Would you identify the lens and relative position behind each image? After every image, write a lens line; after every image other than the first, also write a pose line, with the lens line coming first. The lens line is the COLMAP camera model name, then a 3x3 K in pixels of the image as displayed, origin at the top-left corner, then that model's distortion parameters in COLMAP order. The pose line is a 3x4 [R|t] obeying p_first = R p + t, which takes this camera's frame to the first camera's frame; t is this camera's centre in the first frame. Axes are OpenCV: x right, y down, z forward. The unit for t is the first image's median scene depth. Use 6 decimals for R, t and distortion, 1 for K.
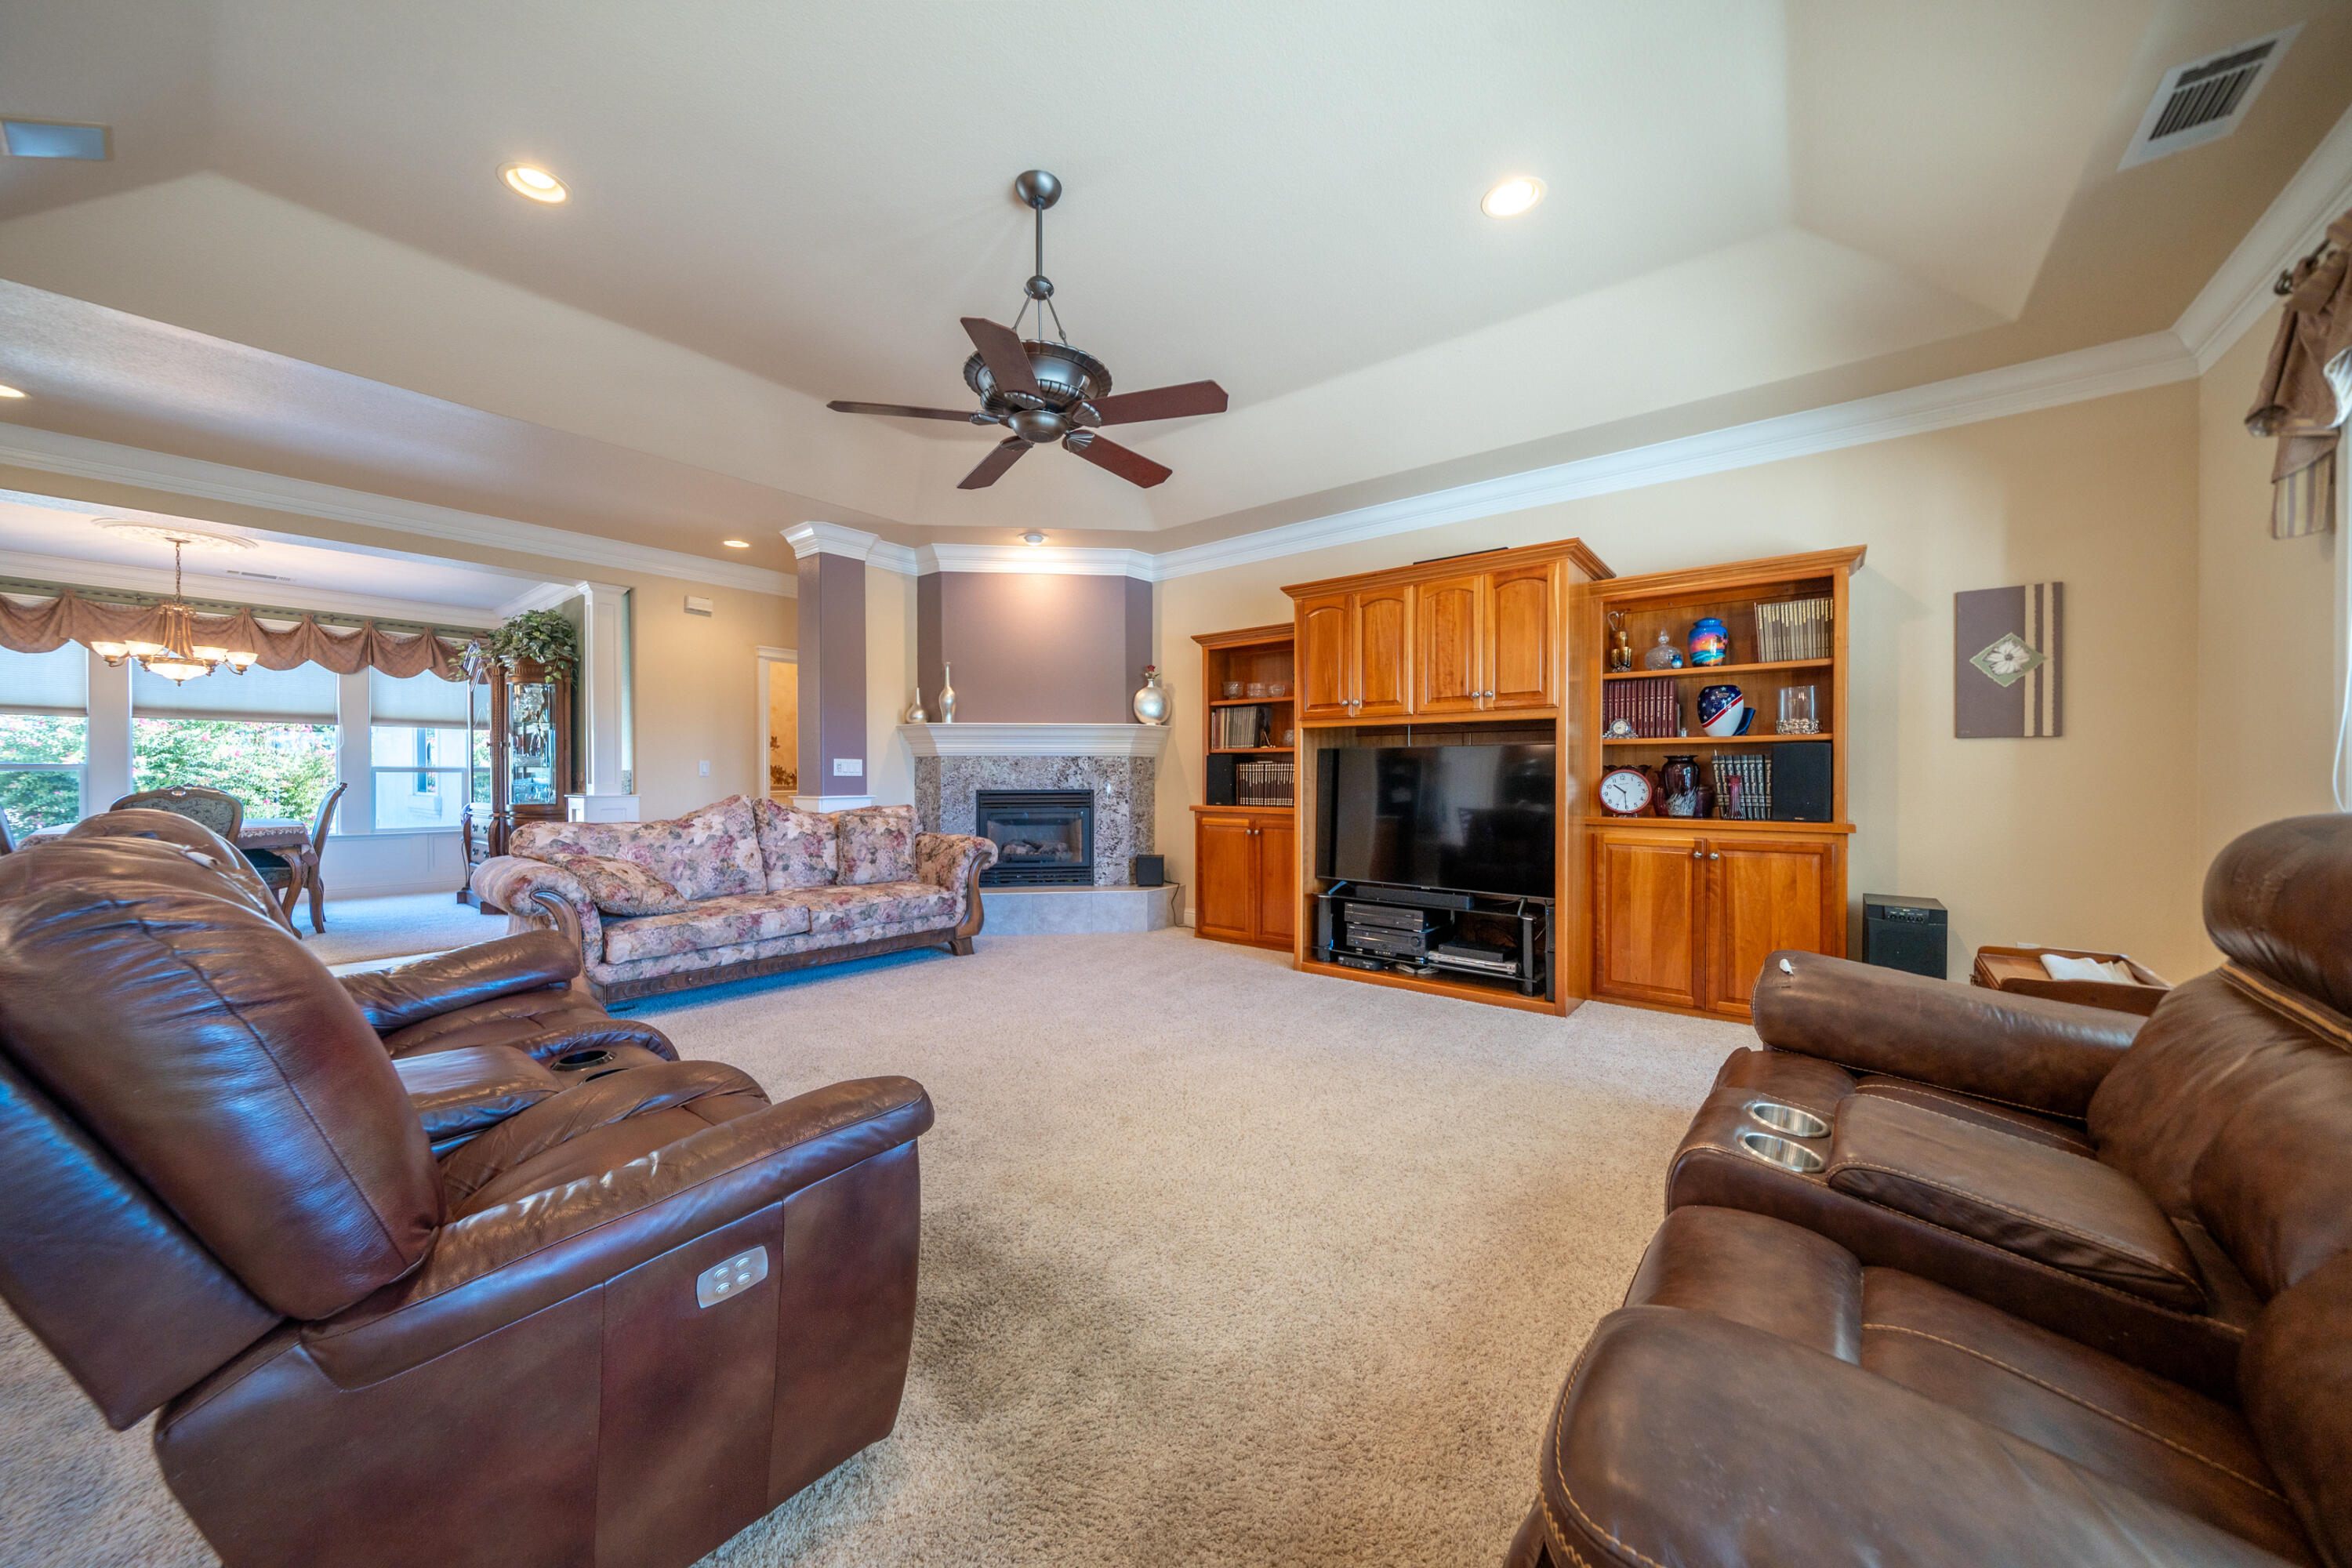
lens RADIAL K [[811.9, 0, 1166.6], [0, 811.9, 777.7], [0, 0, 1]] dist [-0.006171, 0.000591]
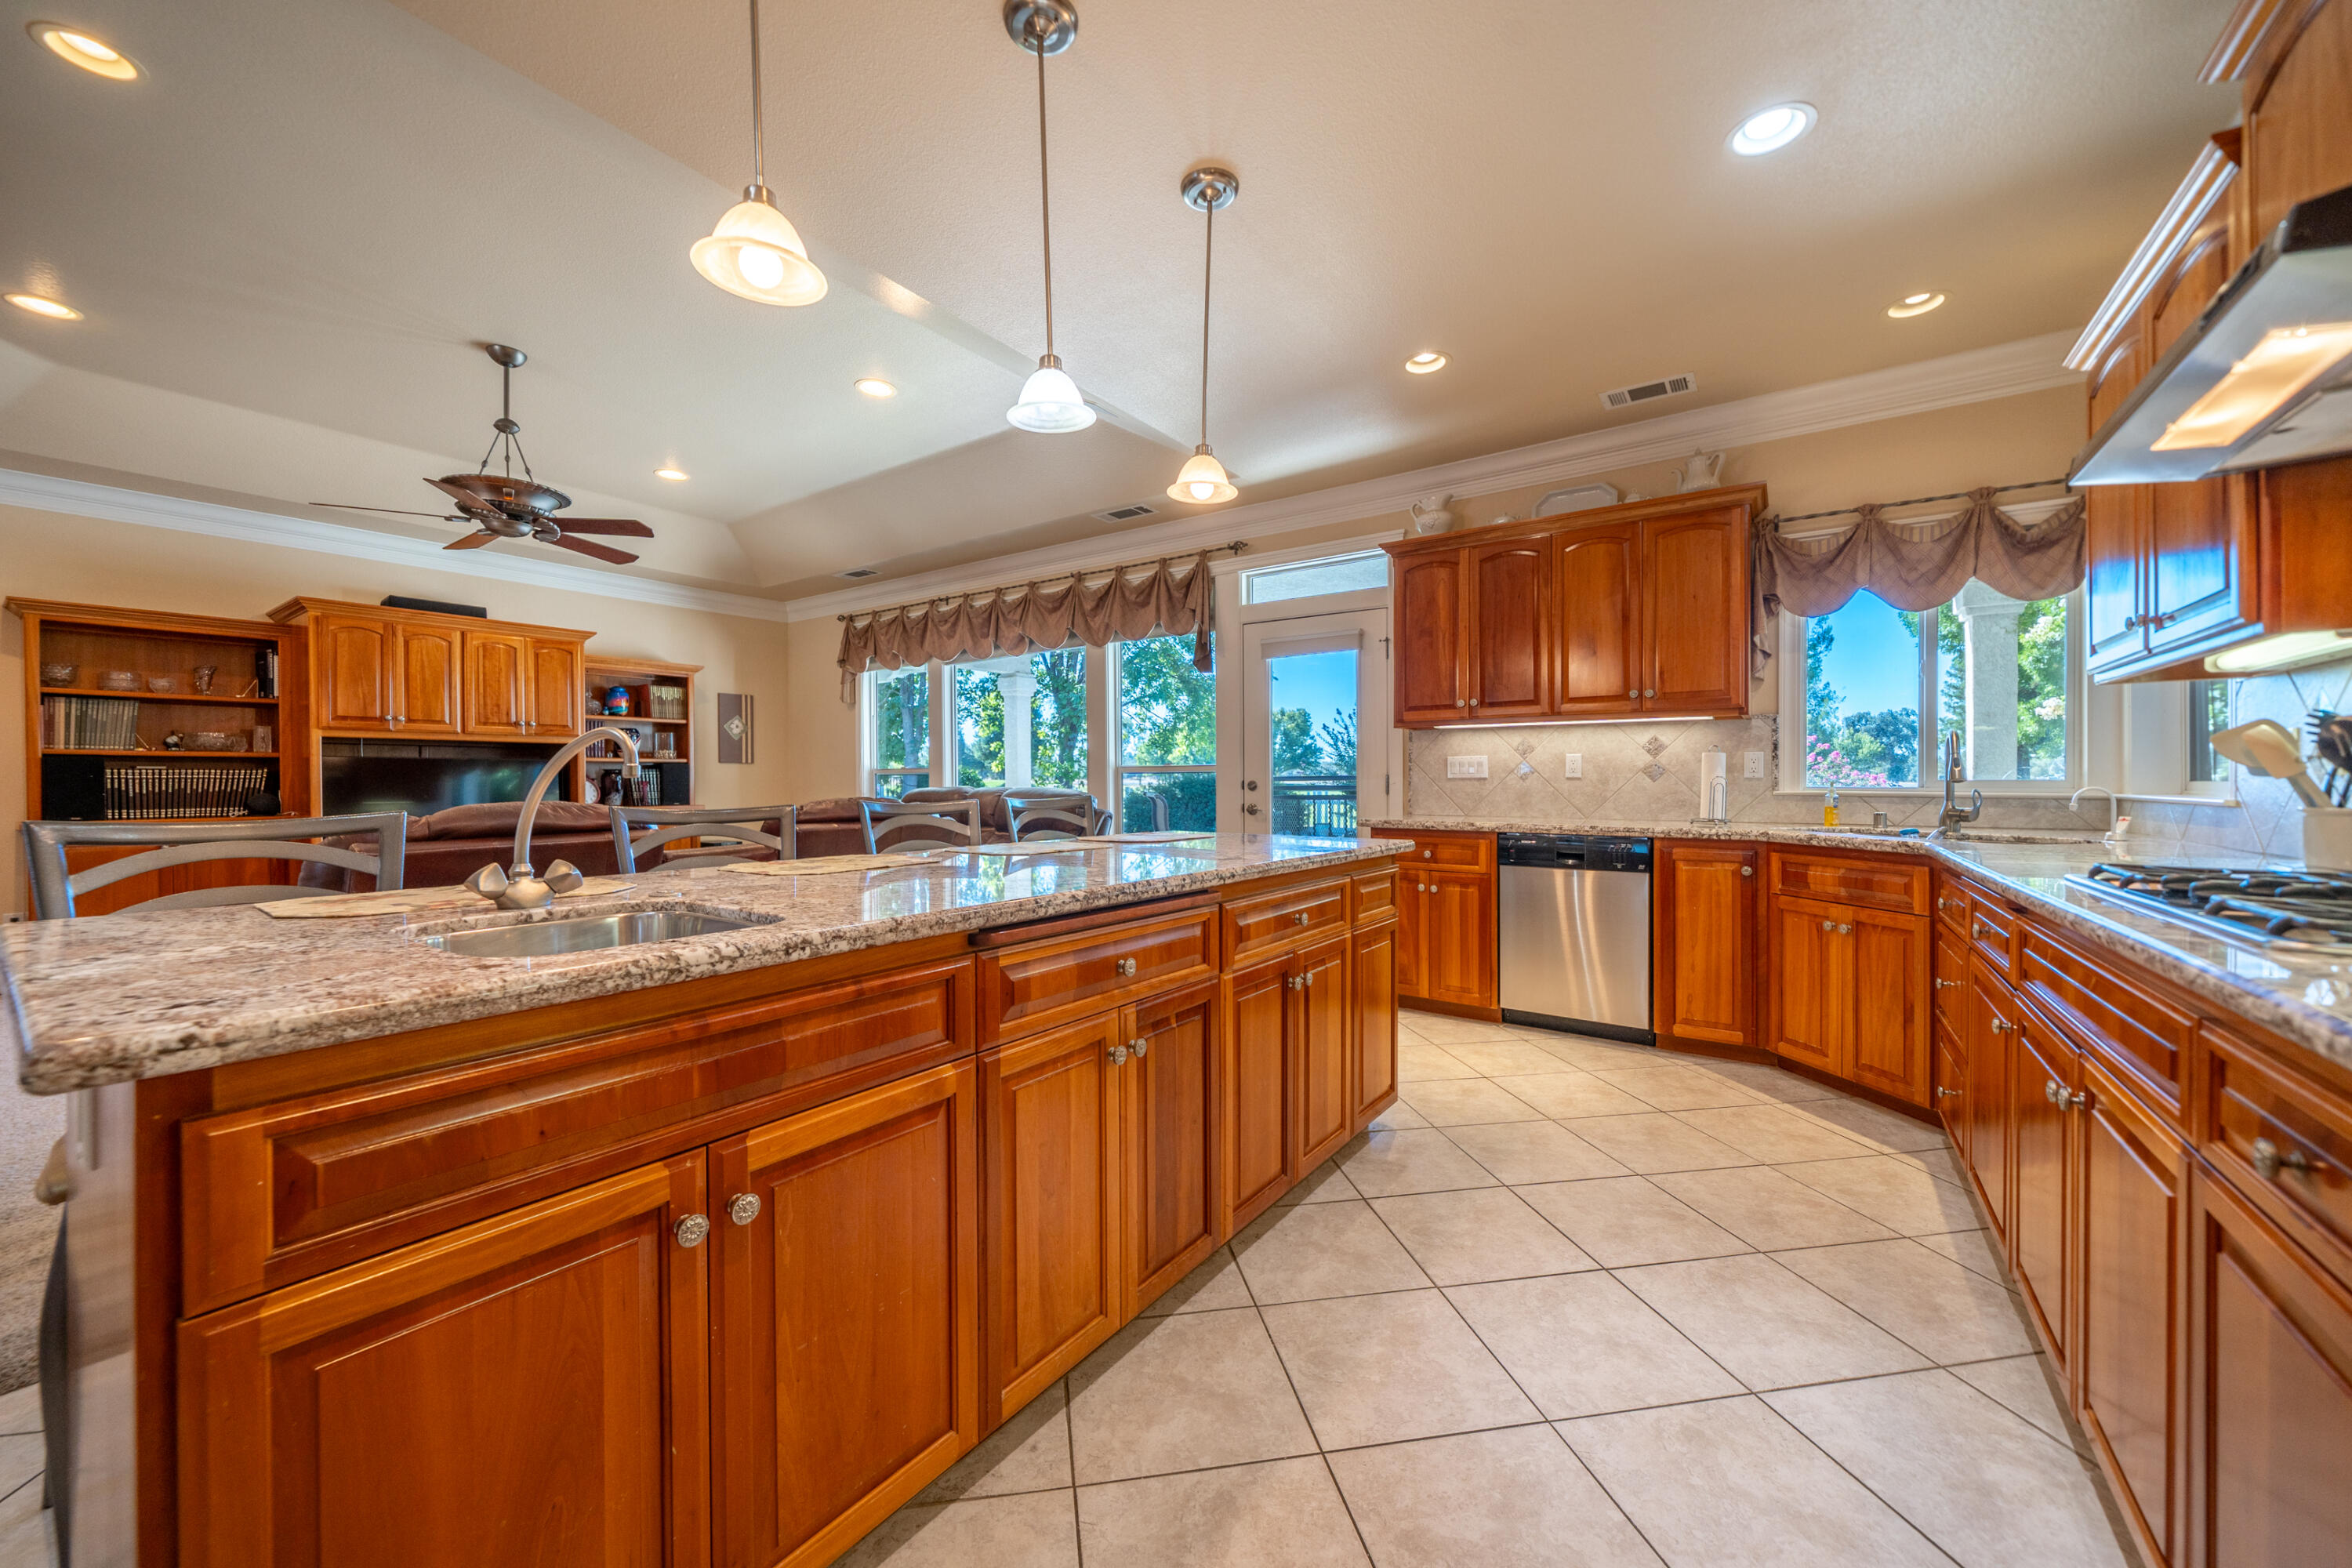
lens RADIAL K [[875.3, 0, 1174.4], [0, 875.3, 786.2], [0, 0, 1]] dist [-0.004811, 0.000416]
pose [[-0.068413, -0.005266, 0.997643, -0.986783], [0.008827, 0.999944, 0.005883, 0.005552], [-0.997618, 0.009208, -0.068363, -0.012600]]
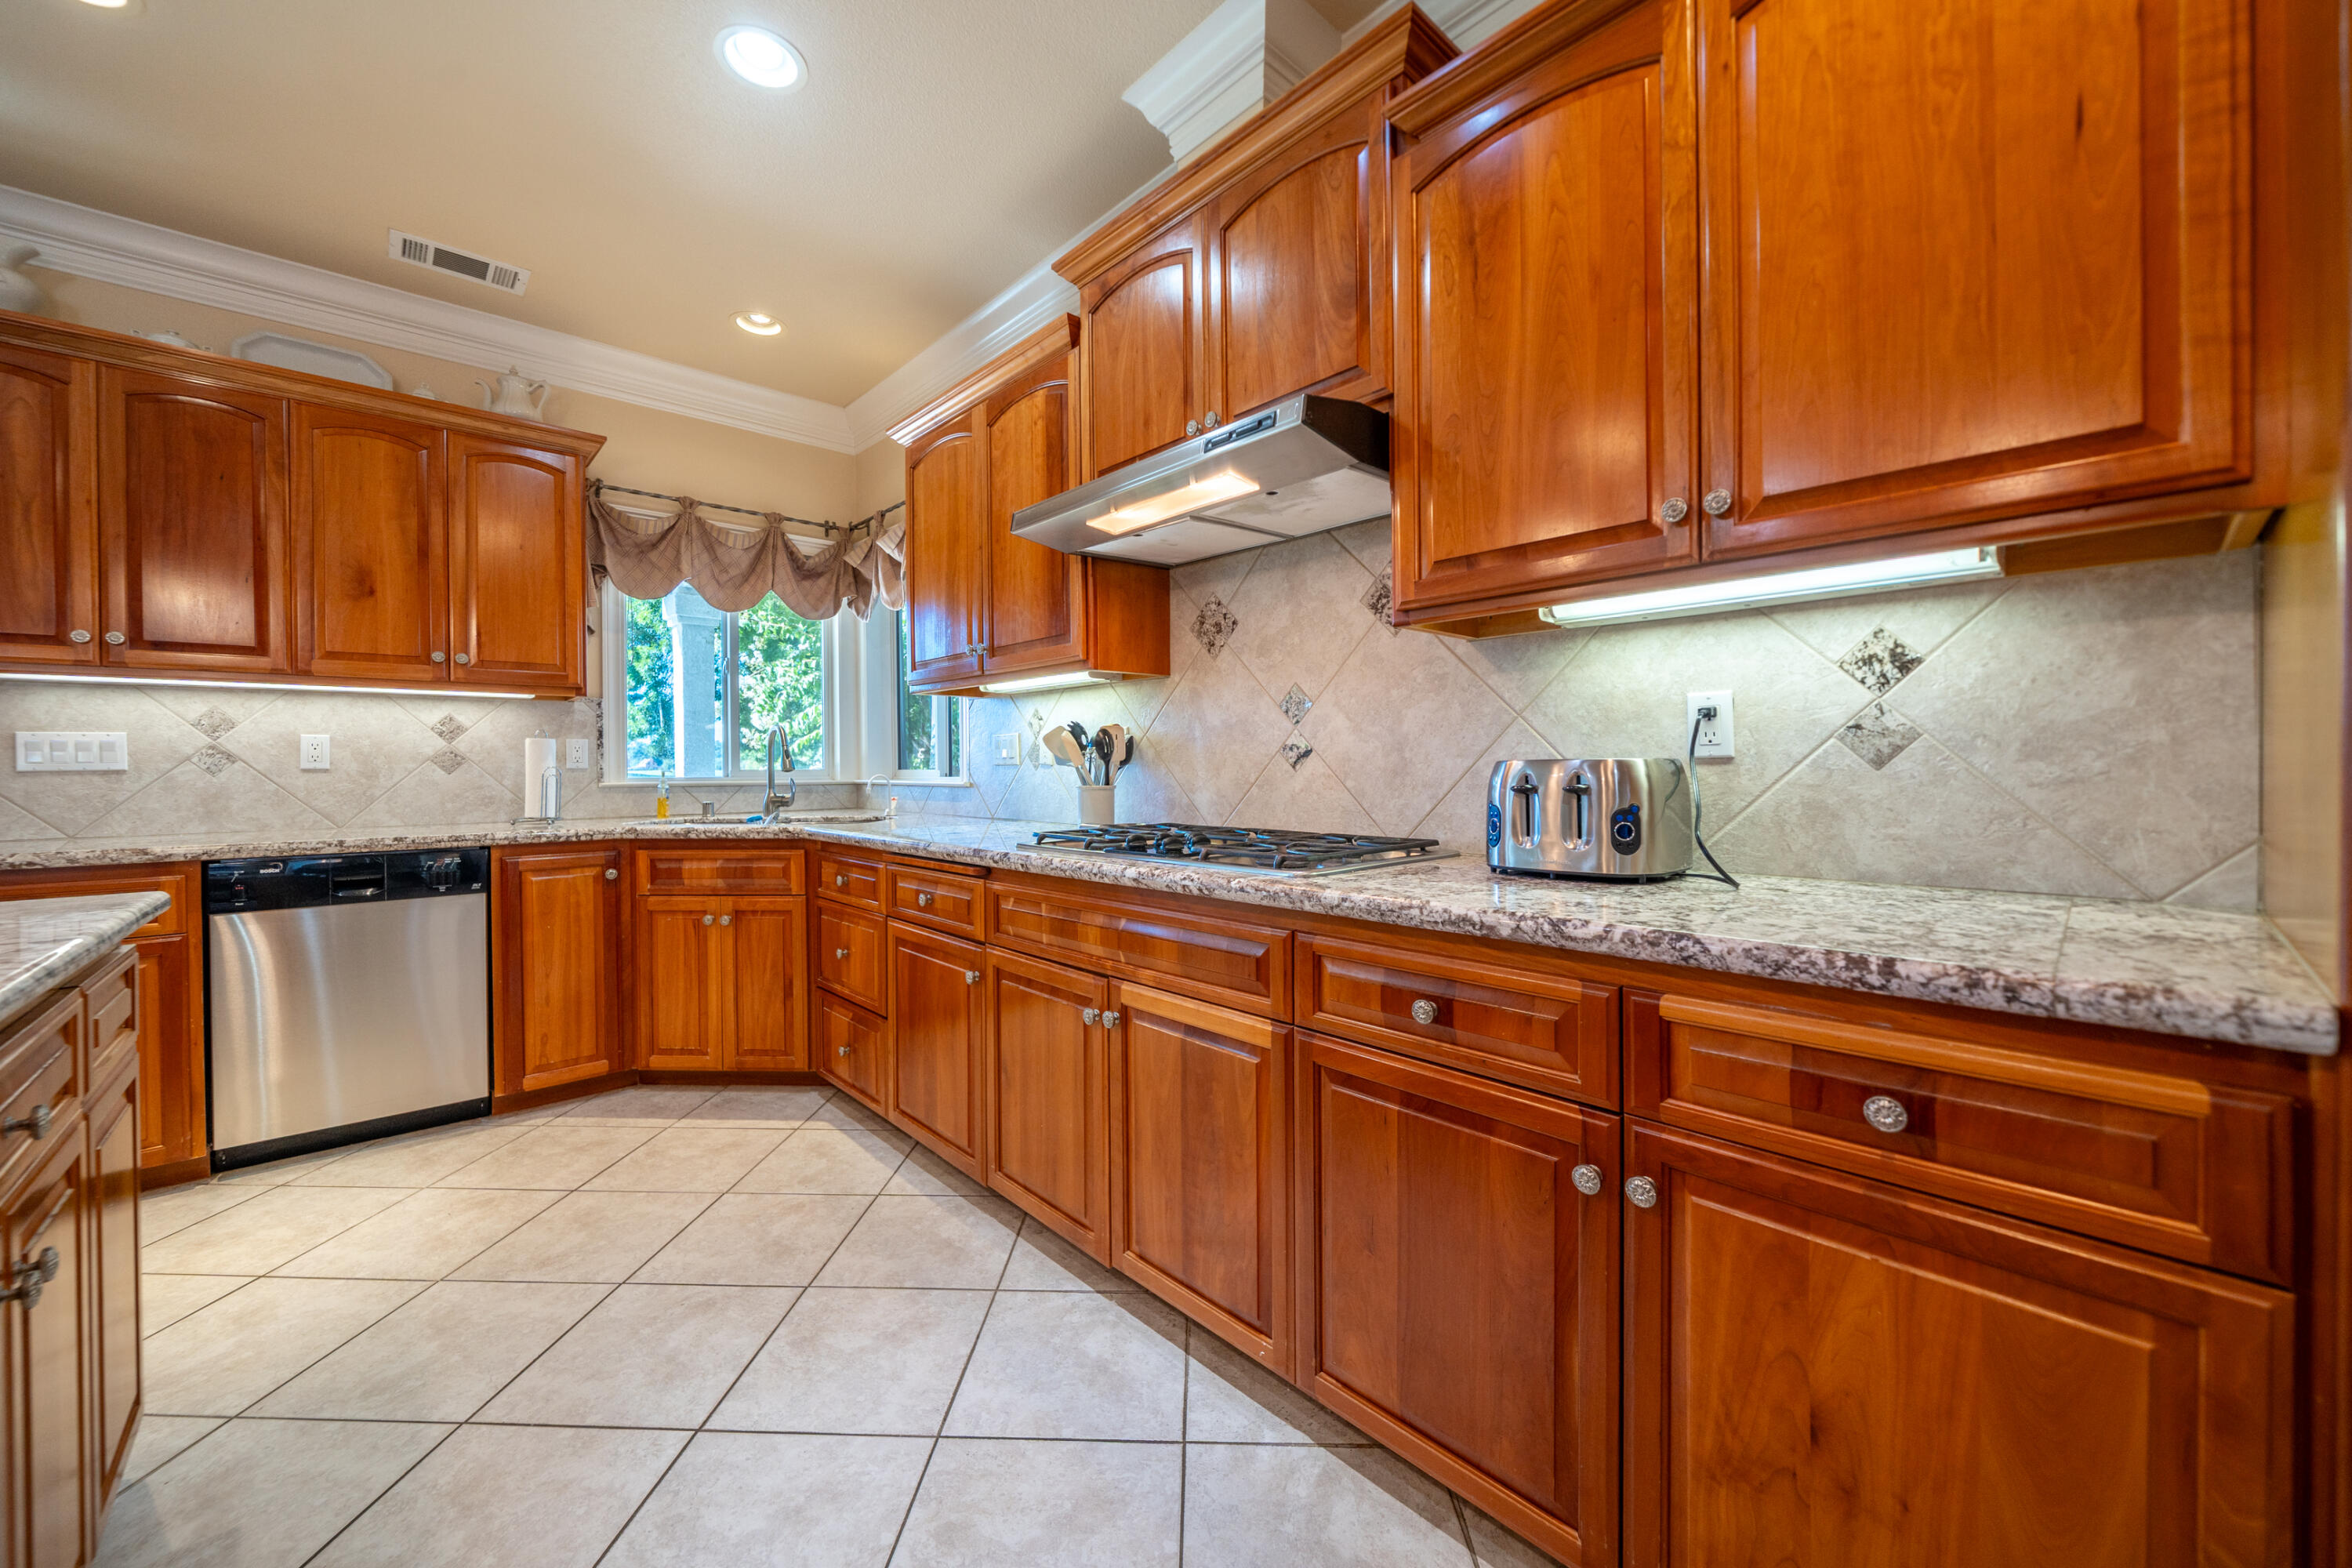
lens RADIAL K [[875.3, 0, 1168.4], [0, 875.3, 772.8], [0, 0, 1]] dist [-0.004811, 0.000416]
pose [[-0.989346, 0.007187, 0.145407, -0.793700], [0.009488, 0.999840, 0.015140, 0.004597], [-0.145275, 0.016358, -0.989256, 0.034329]]
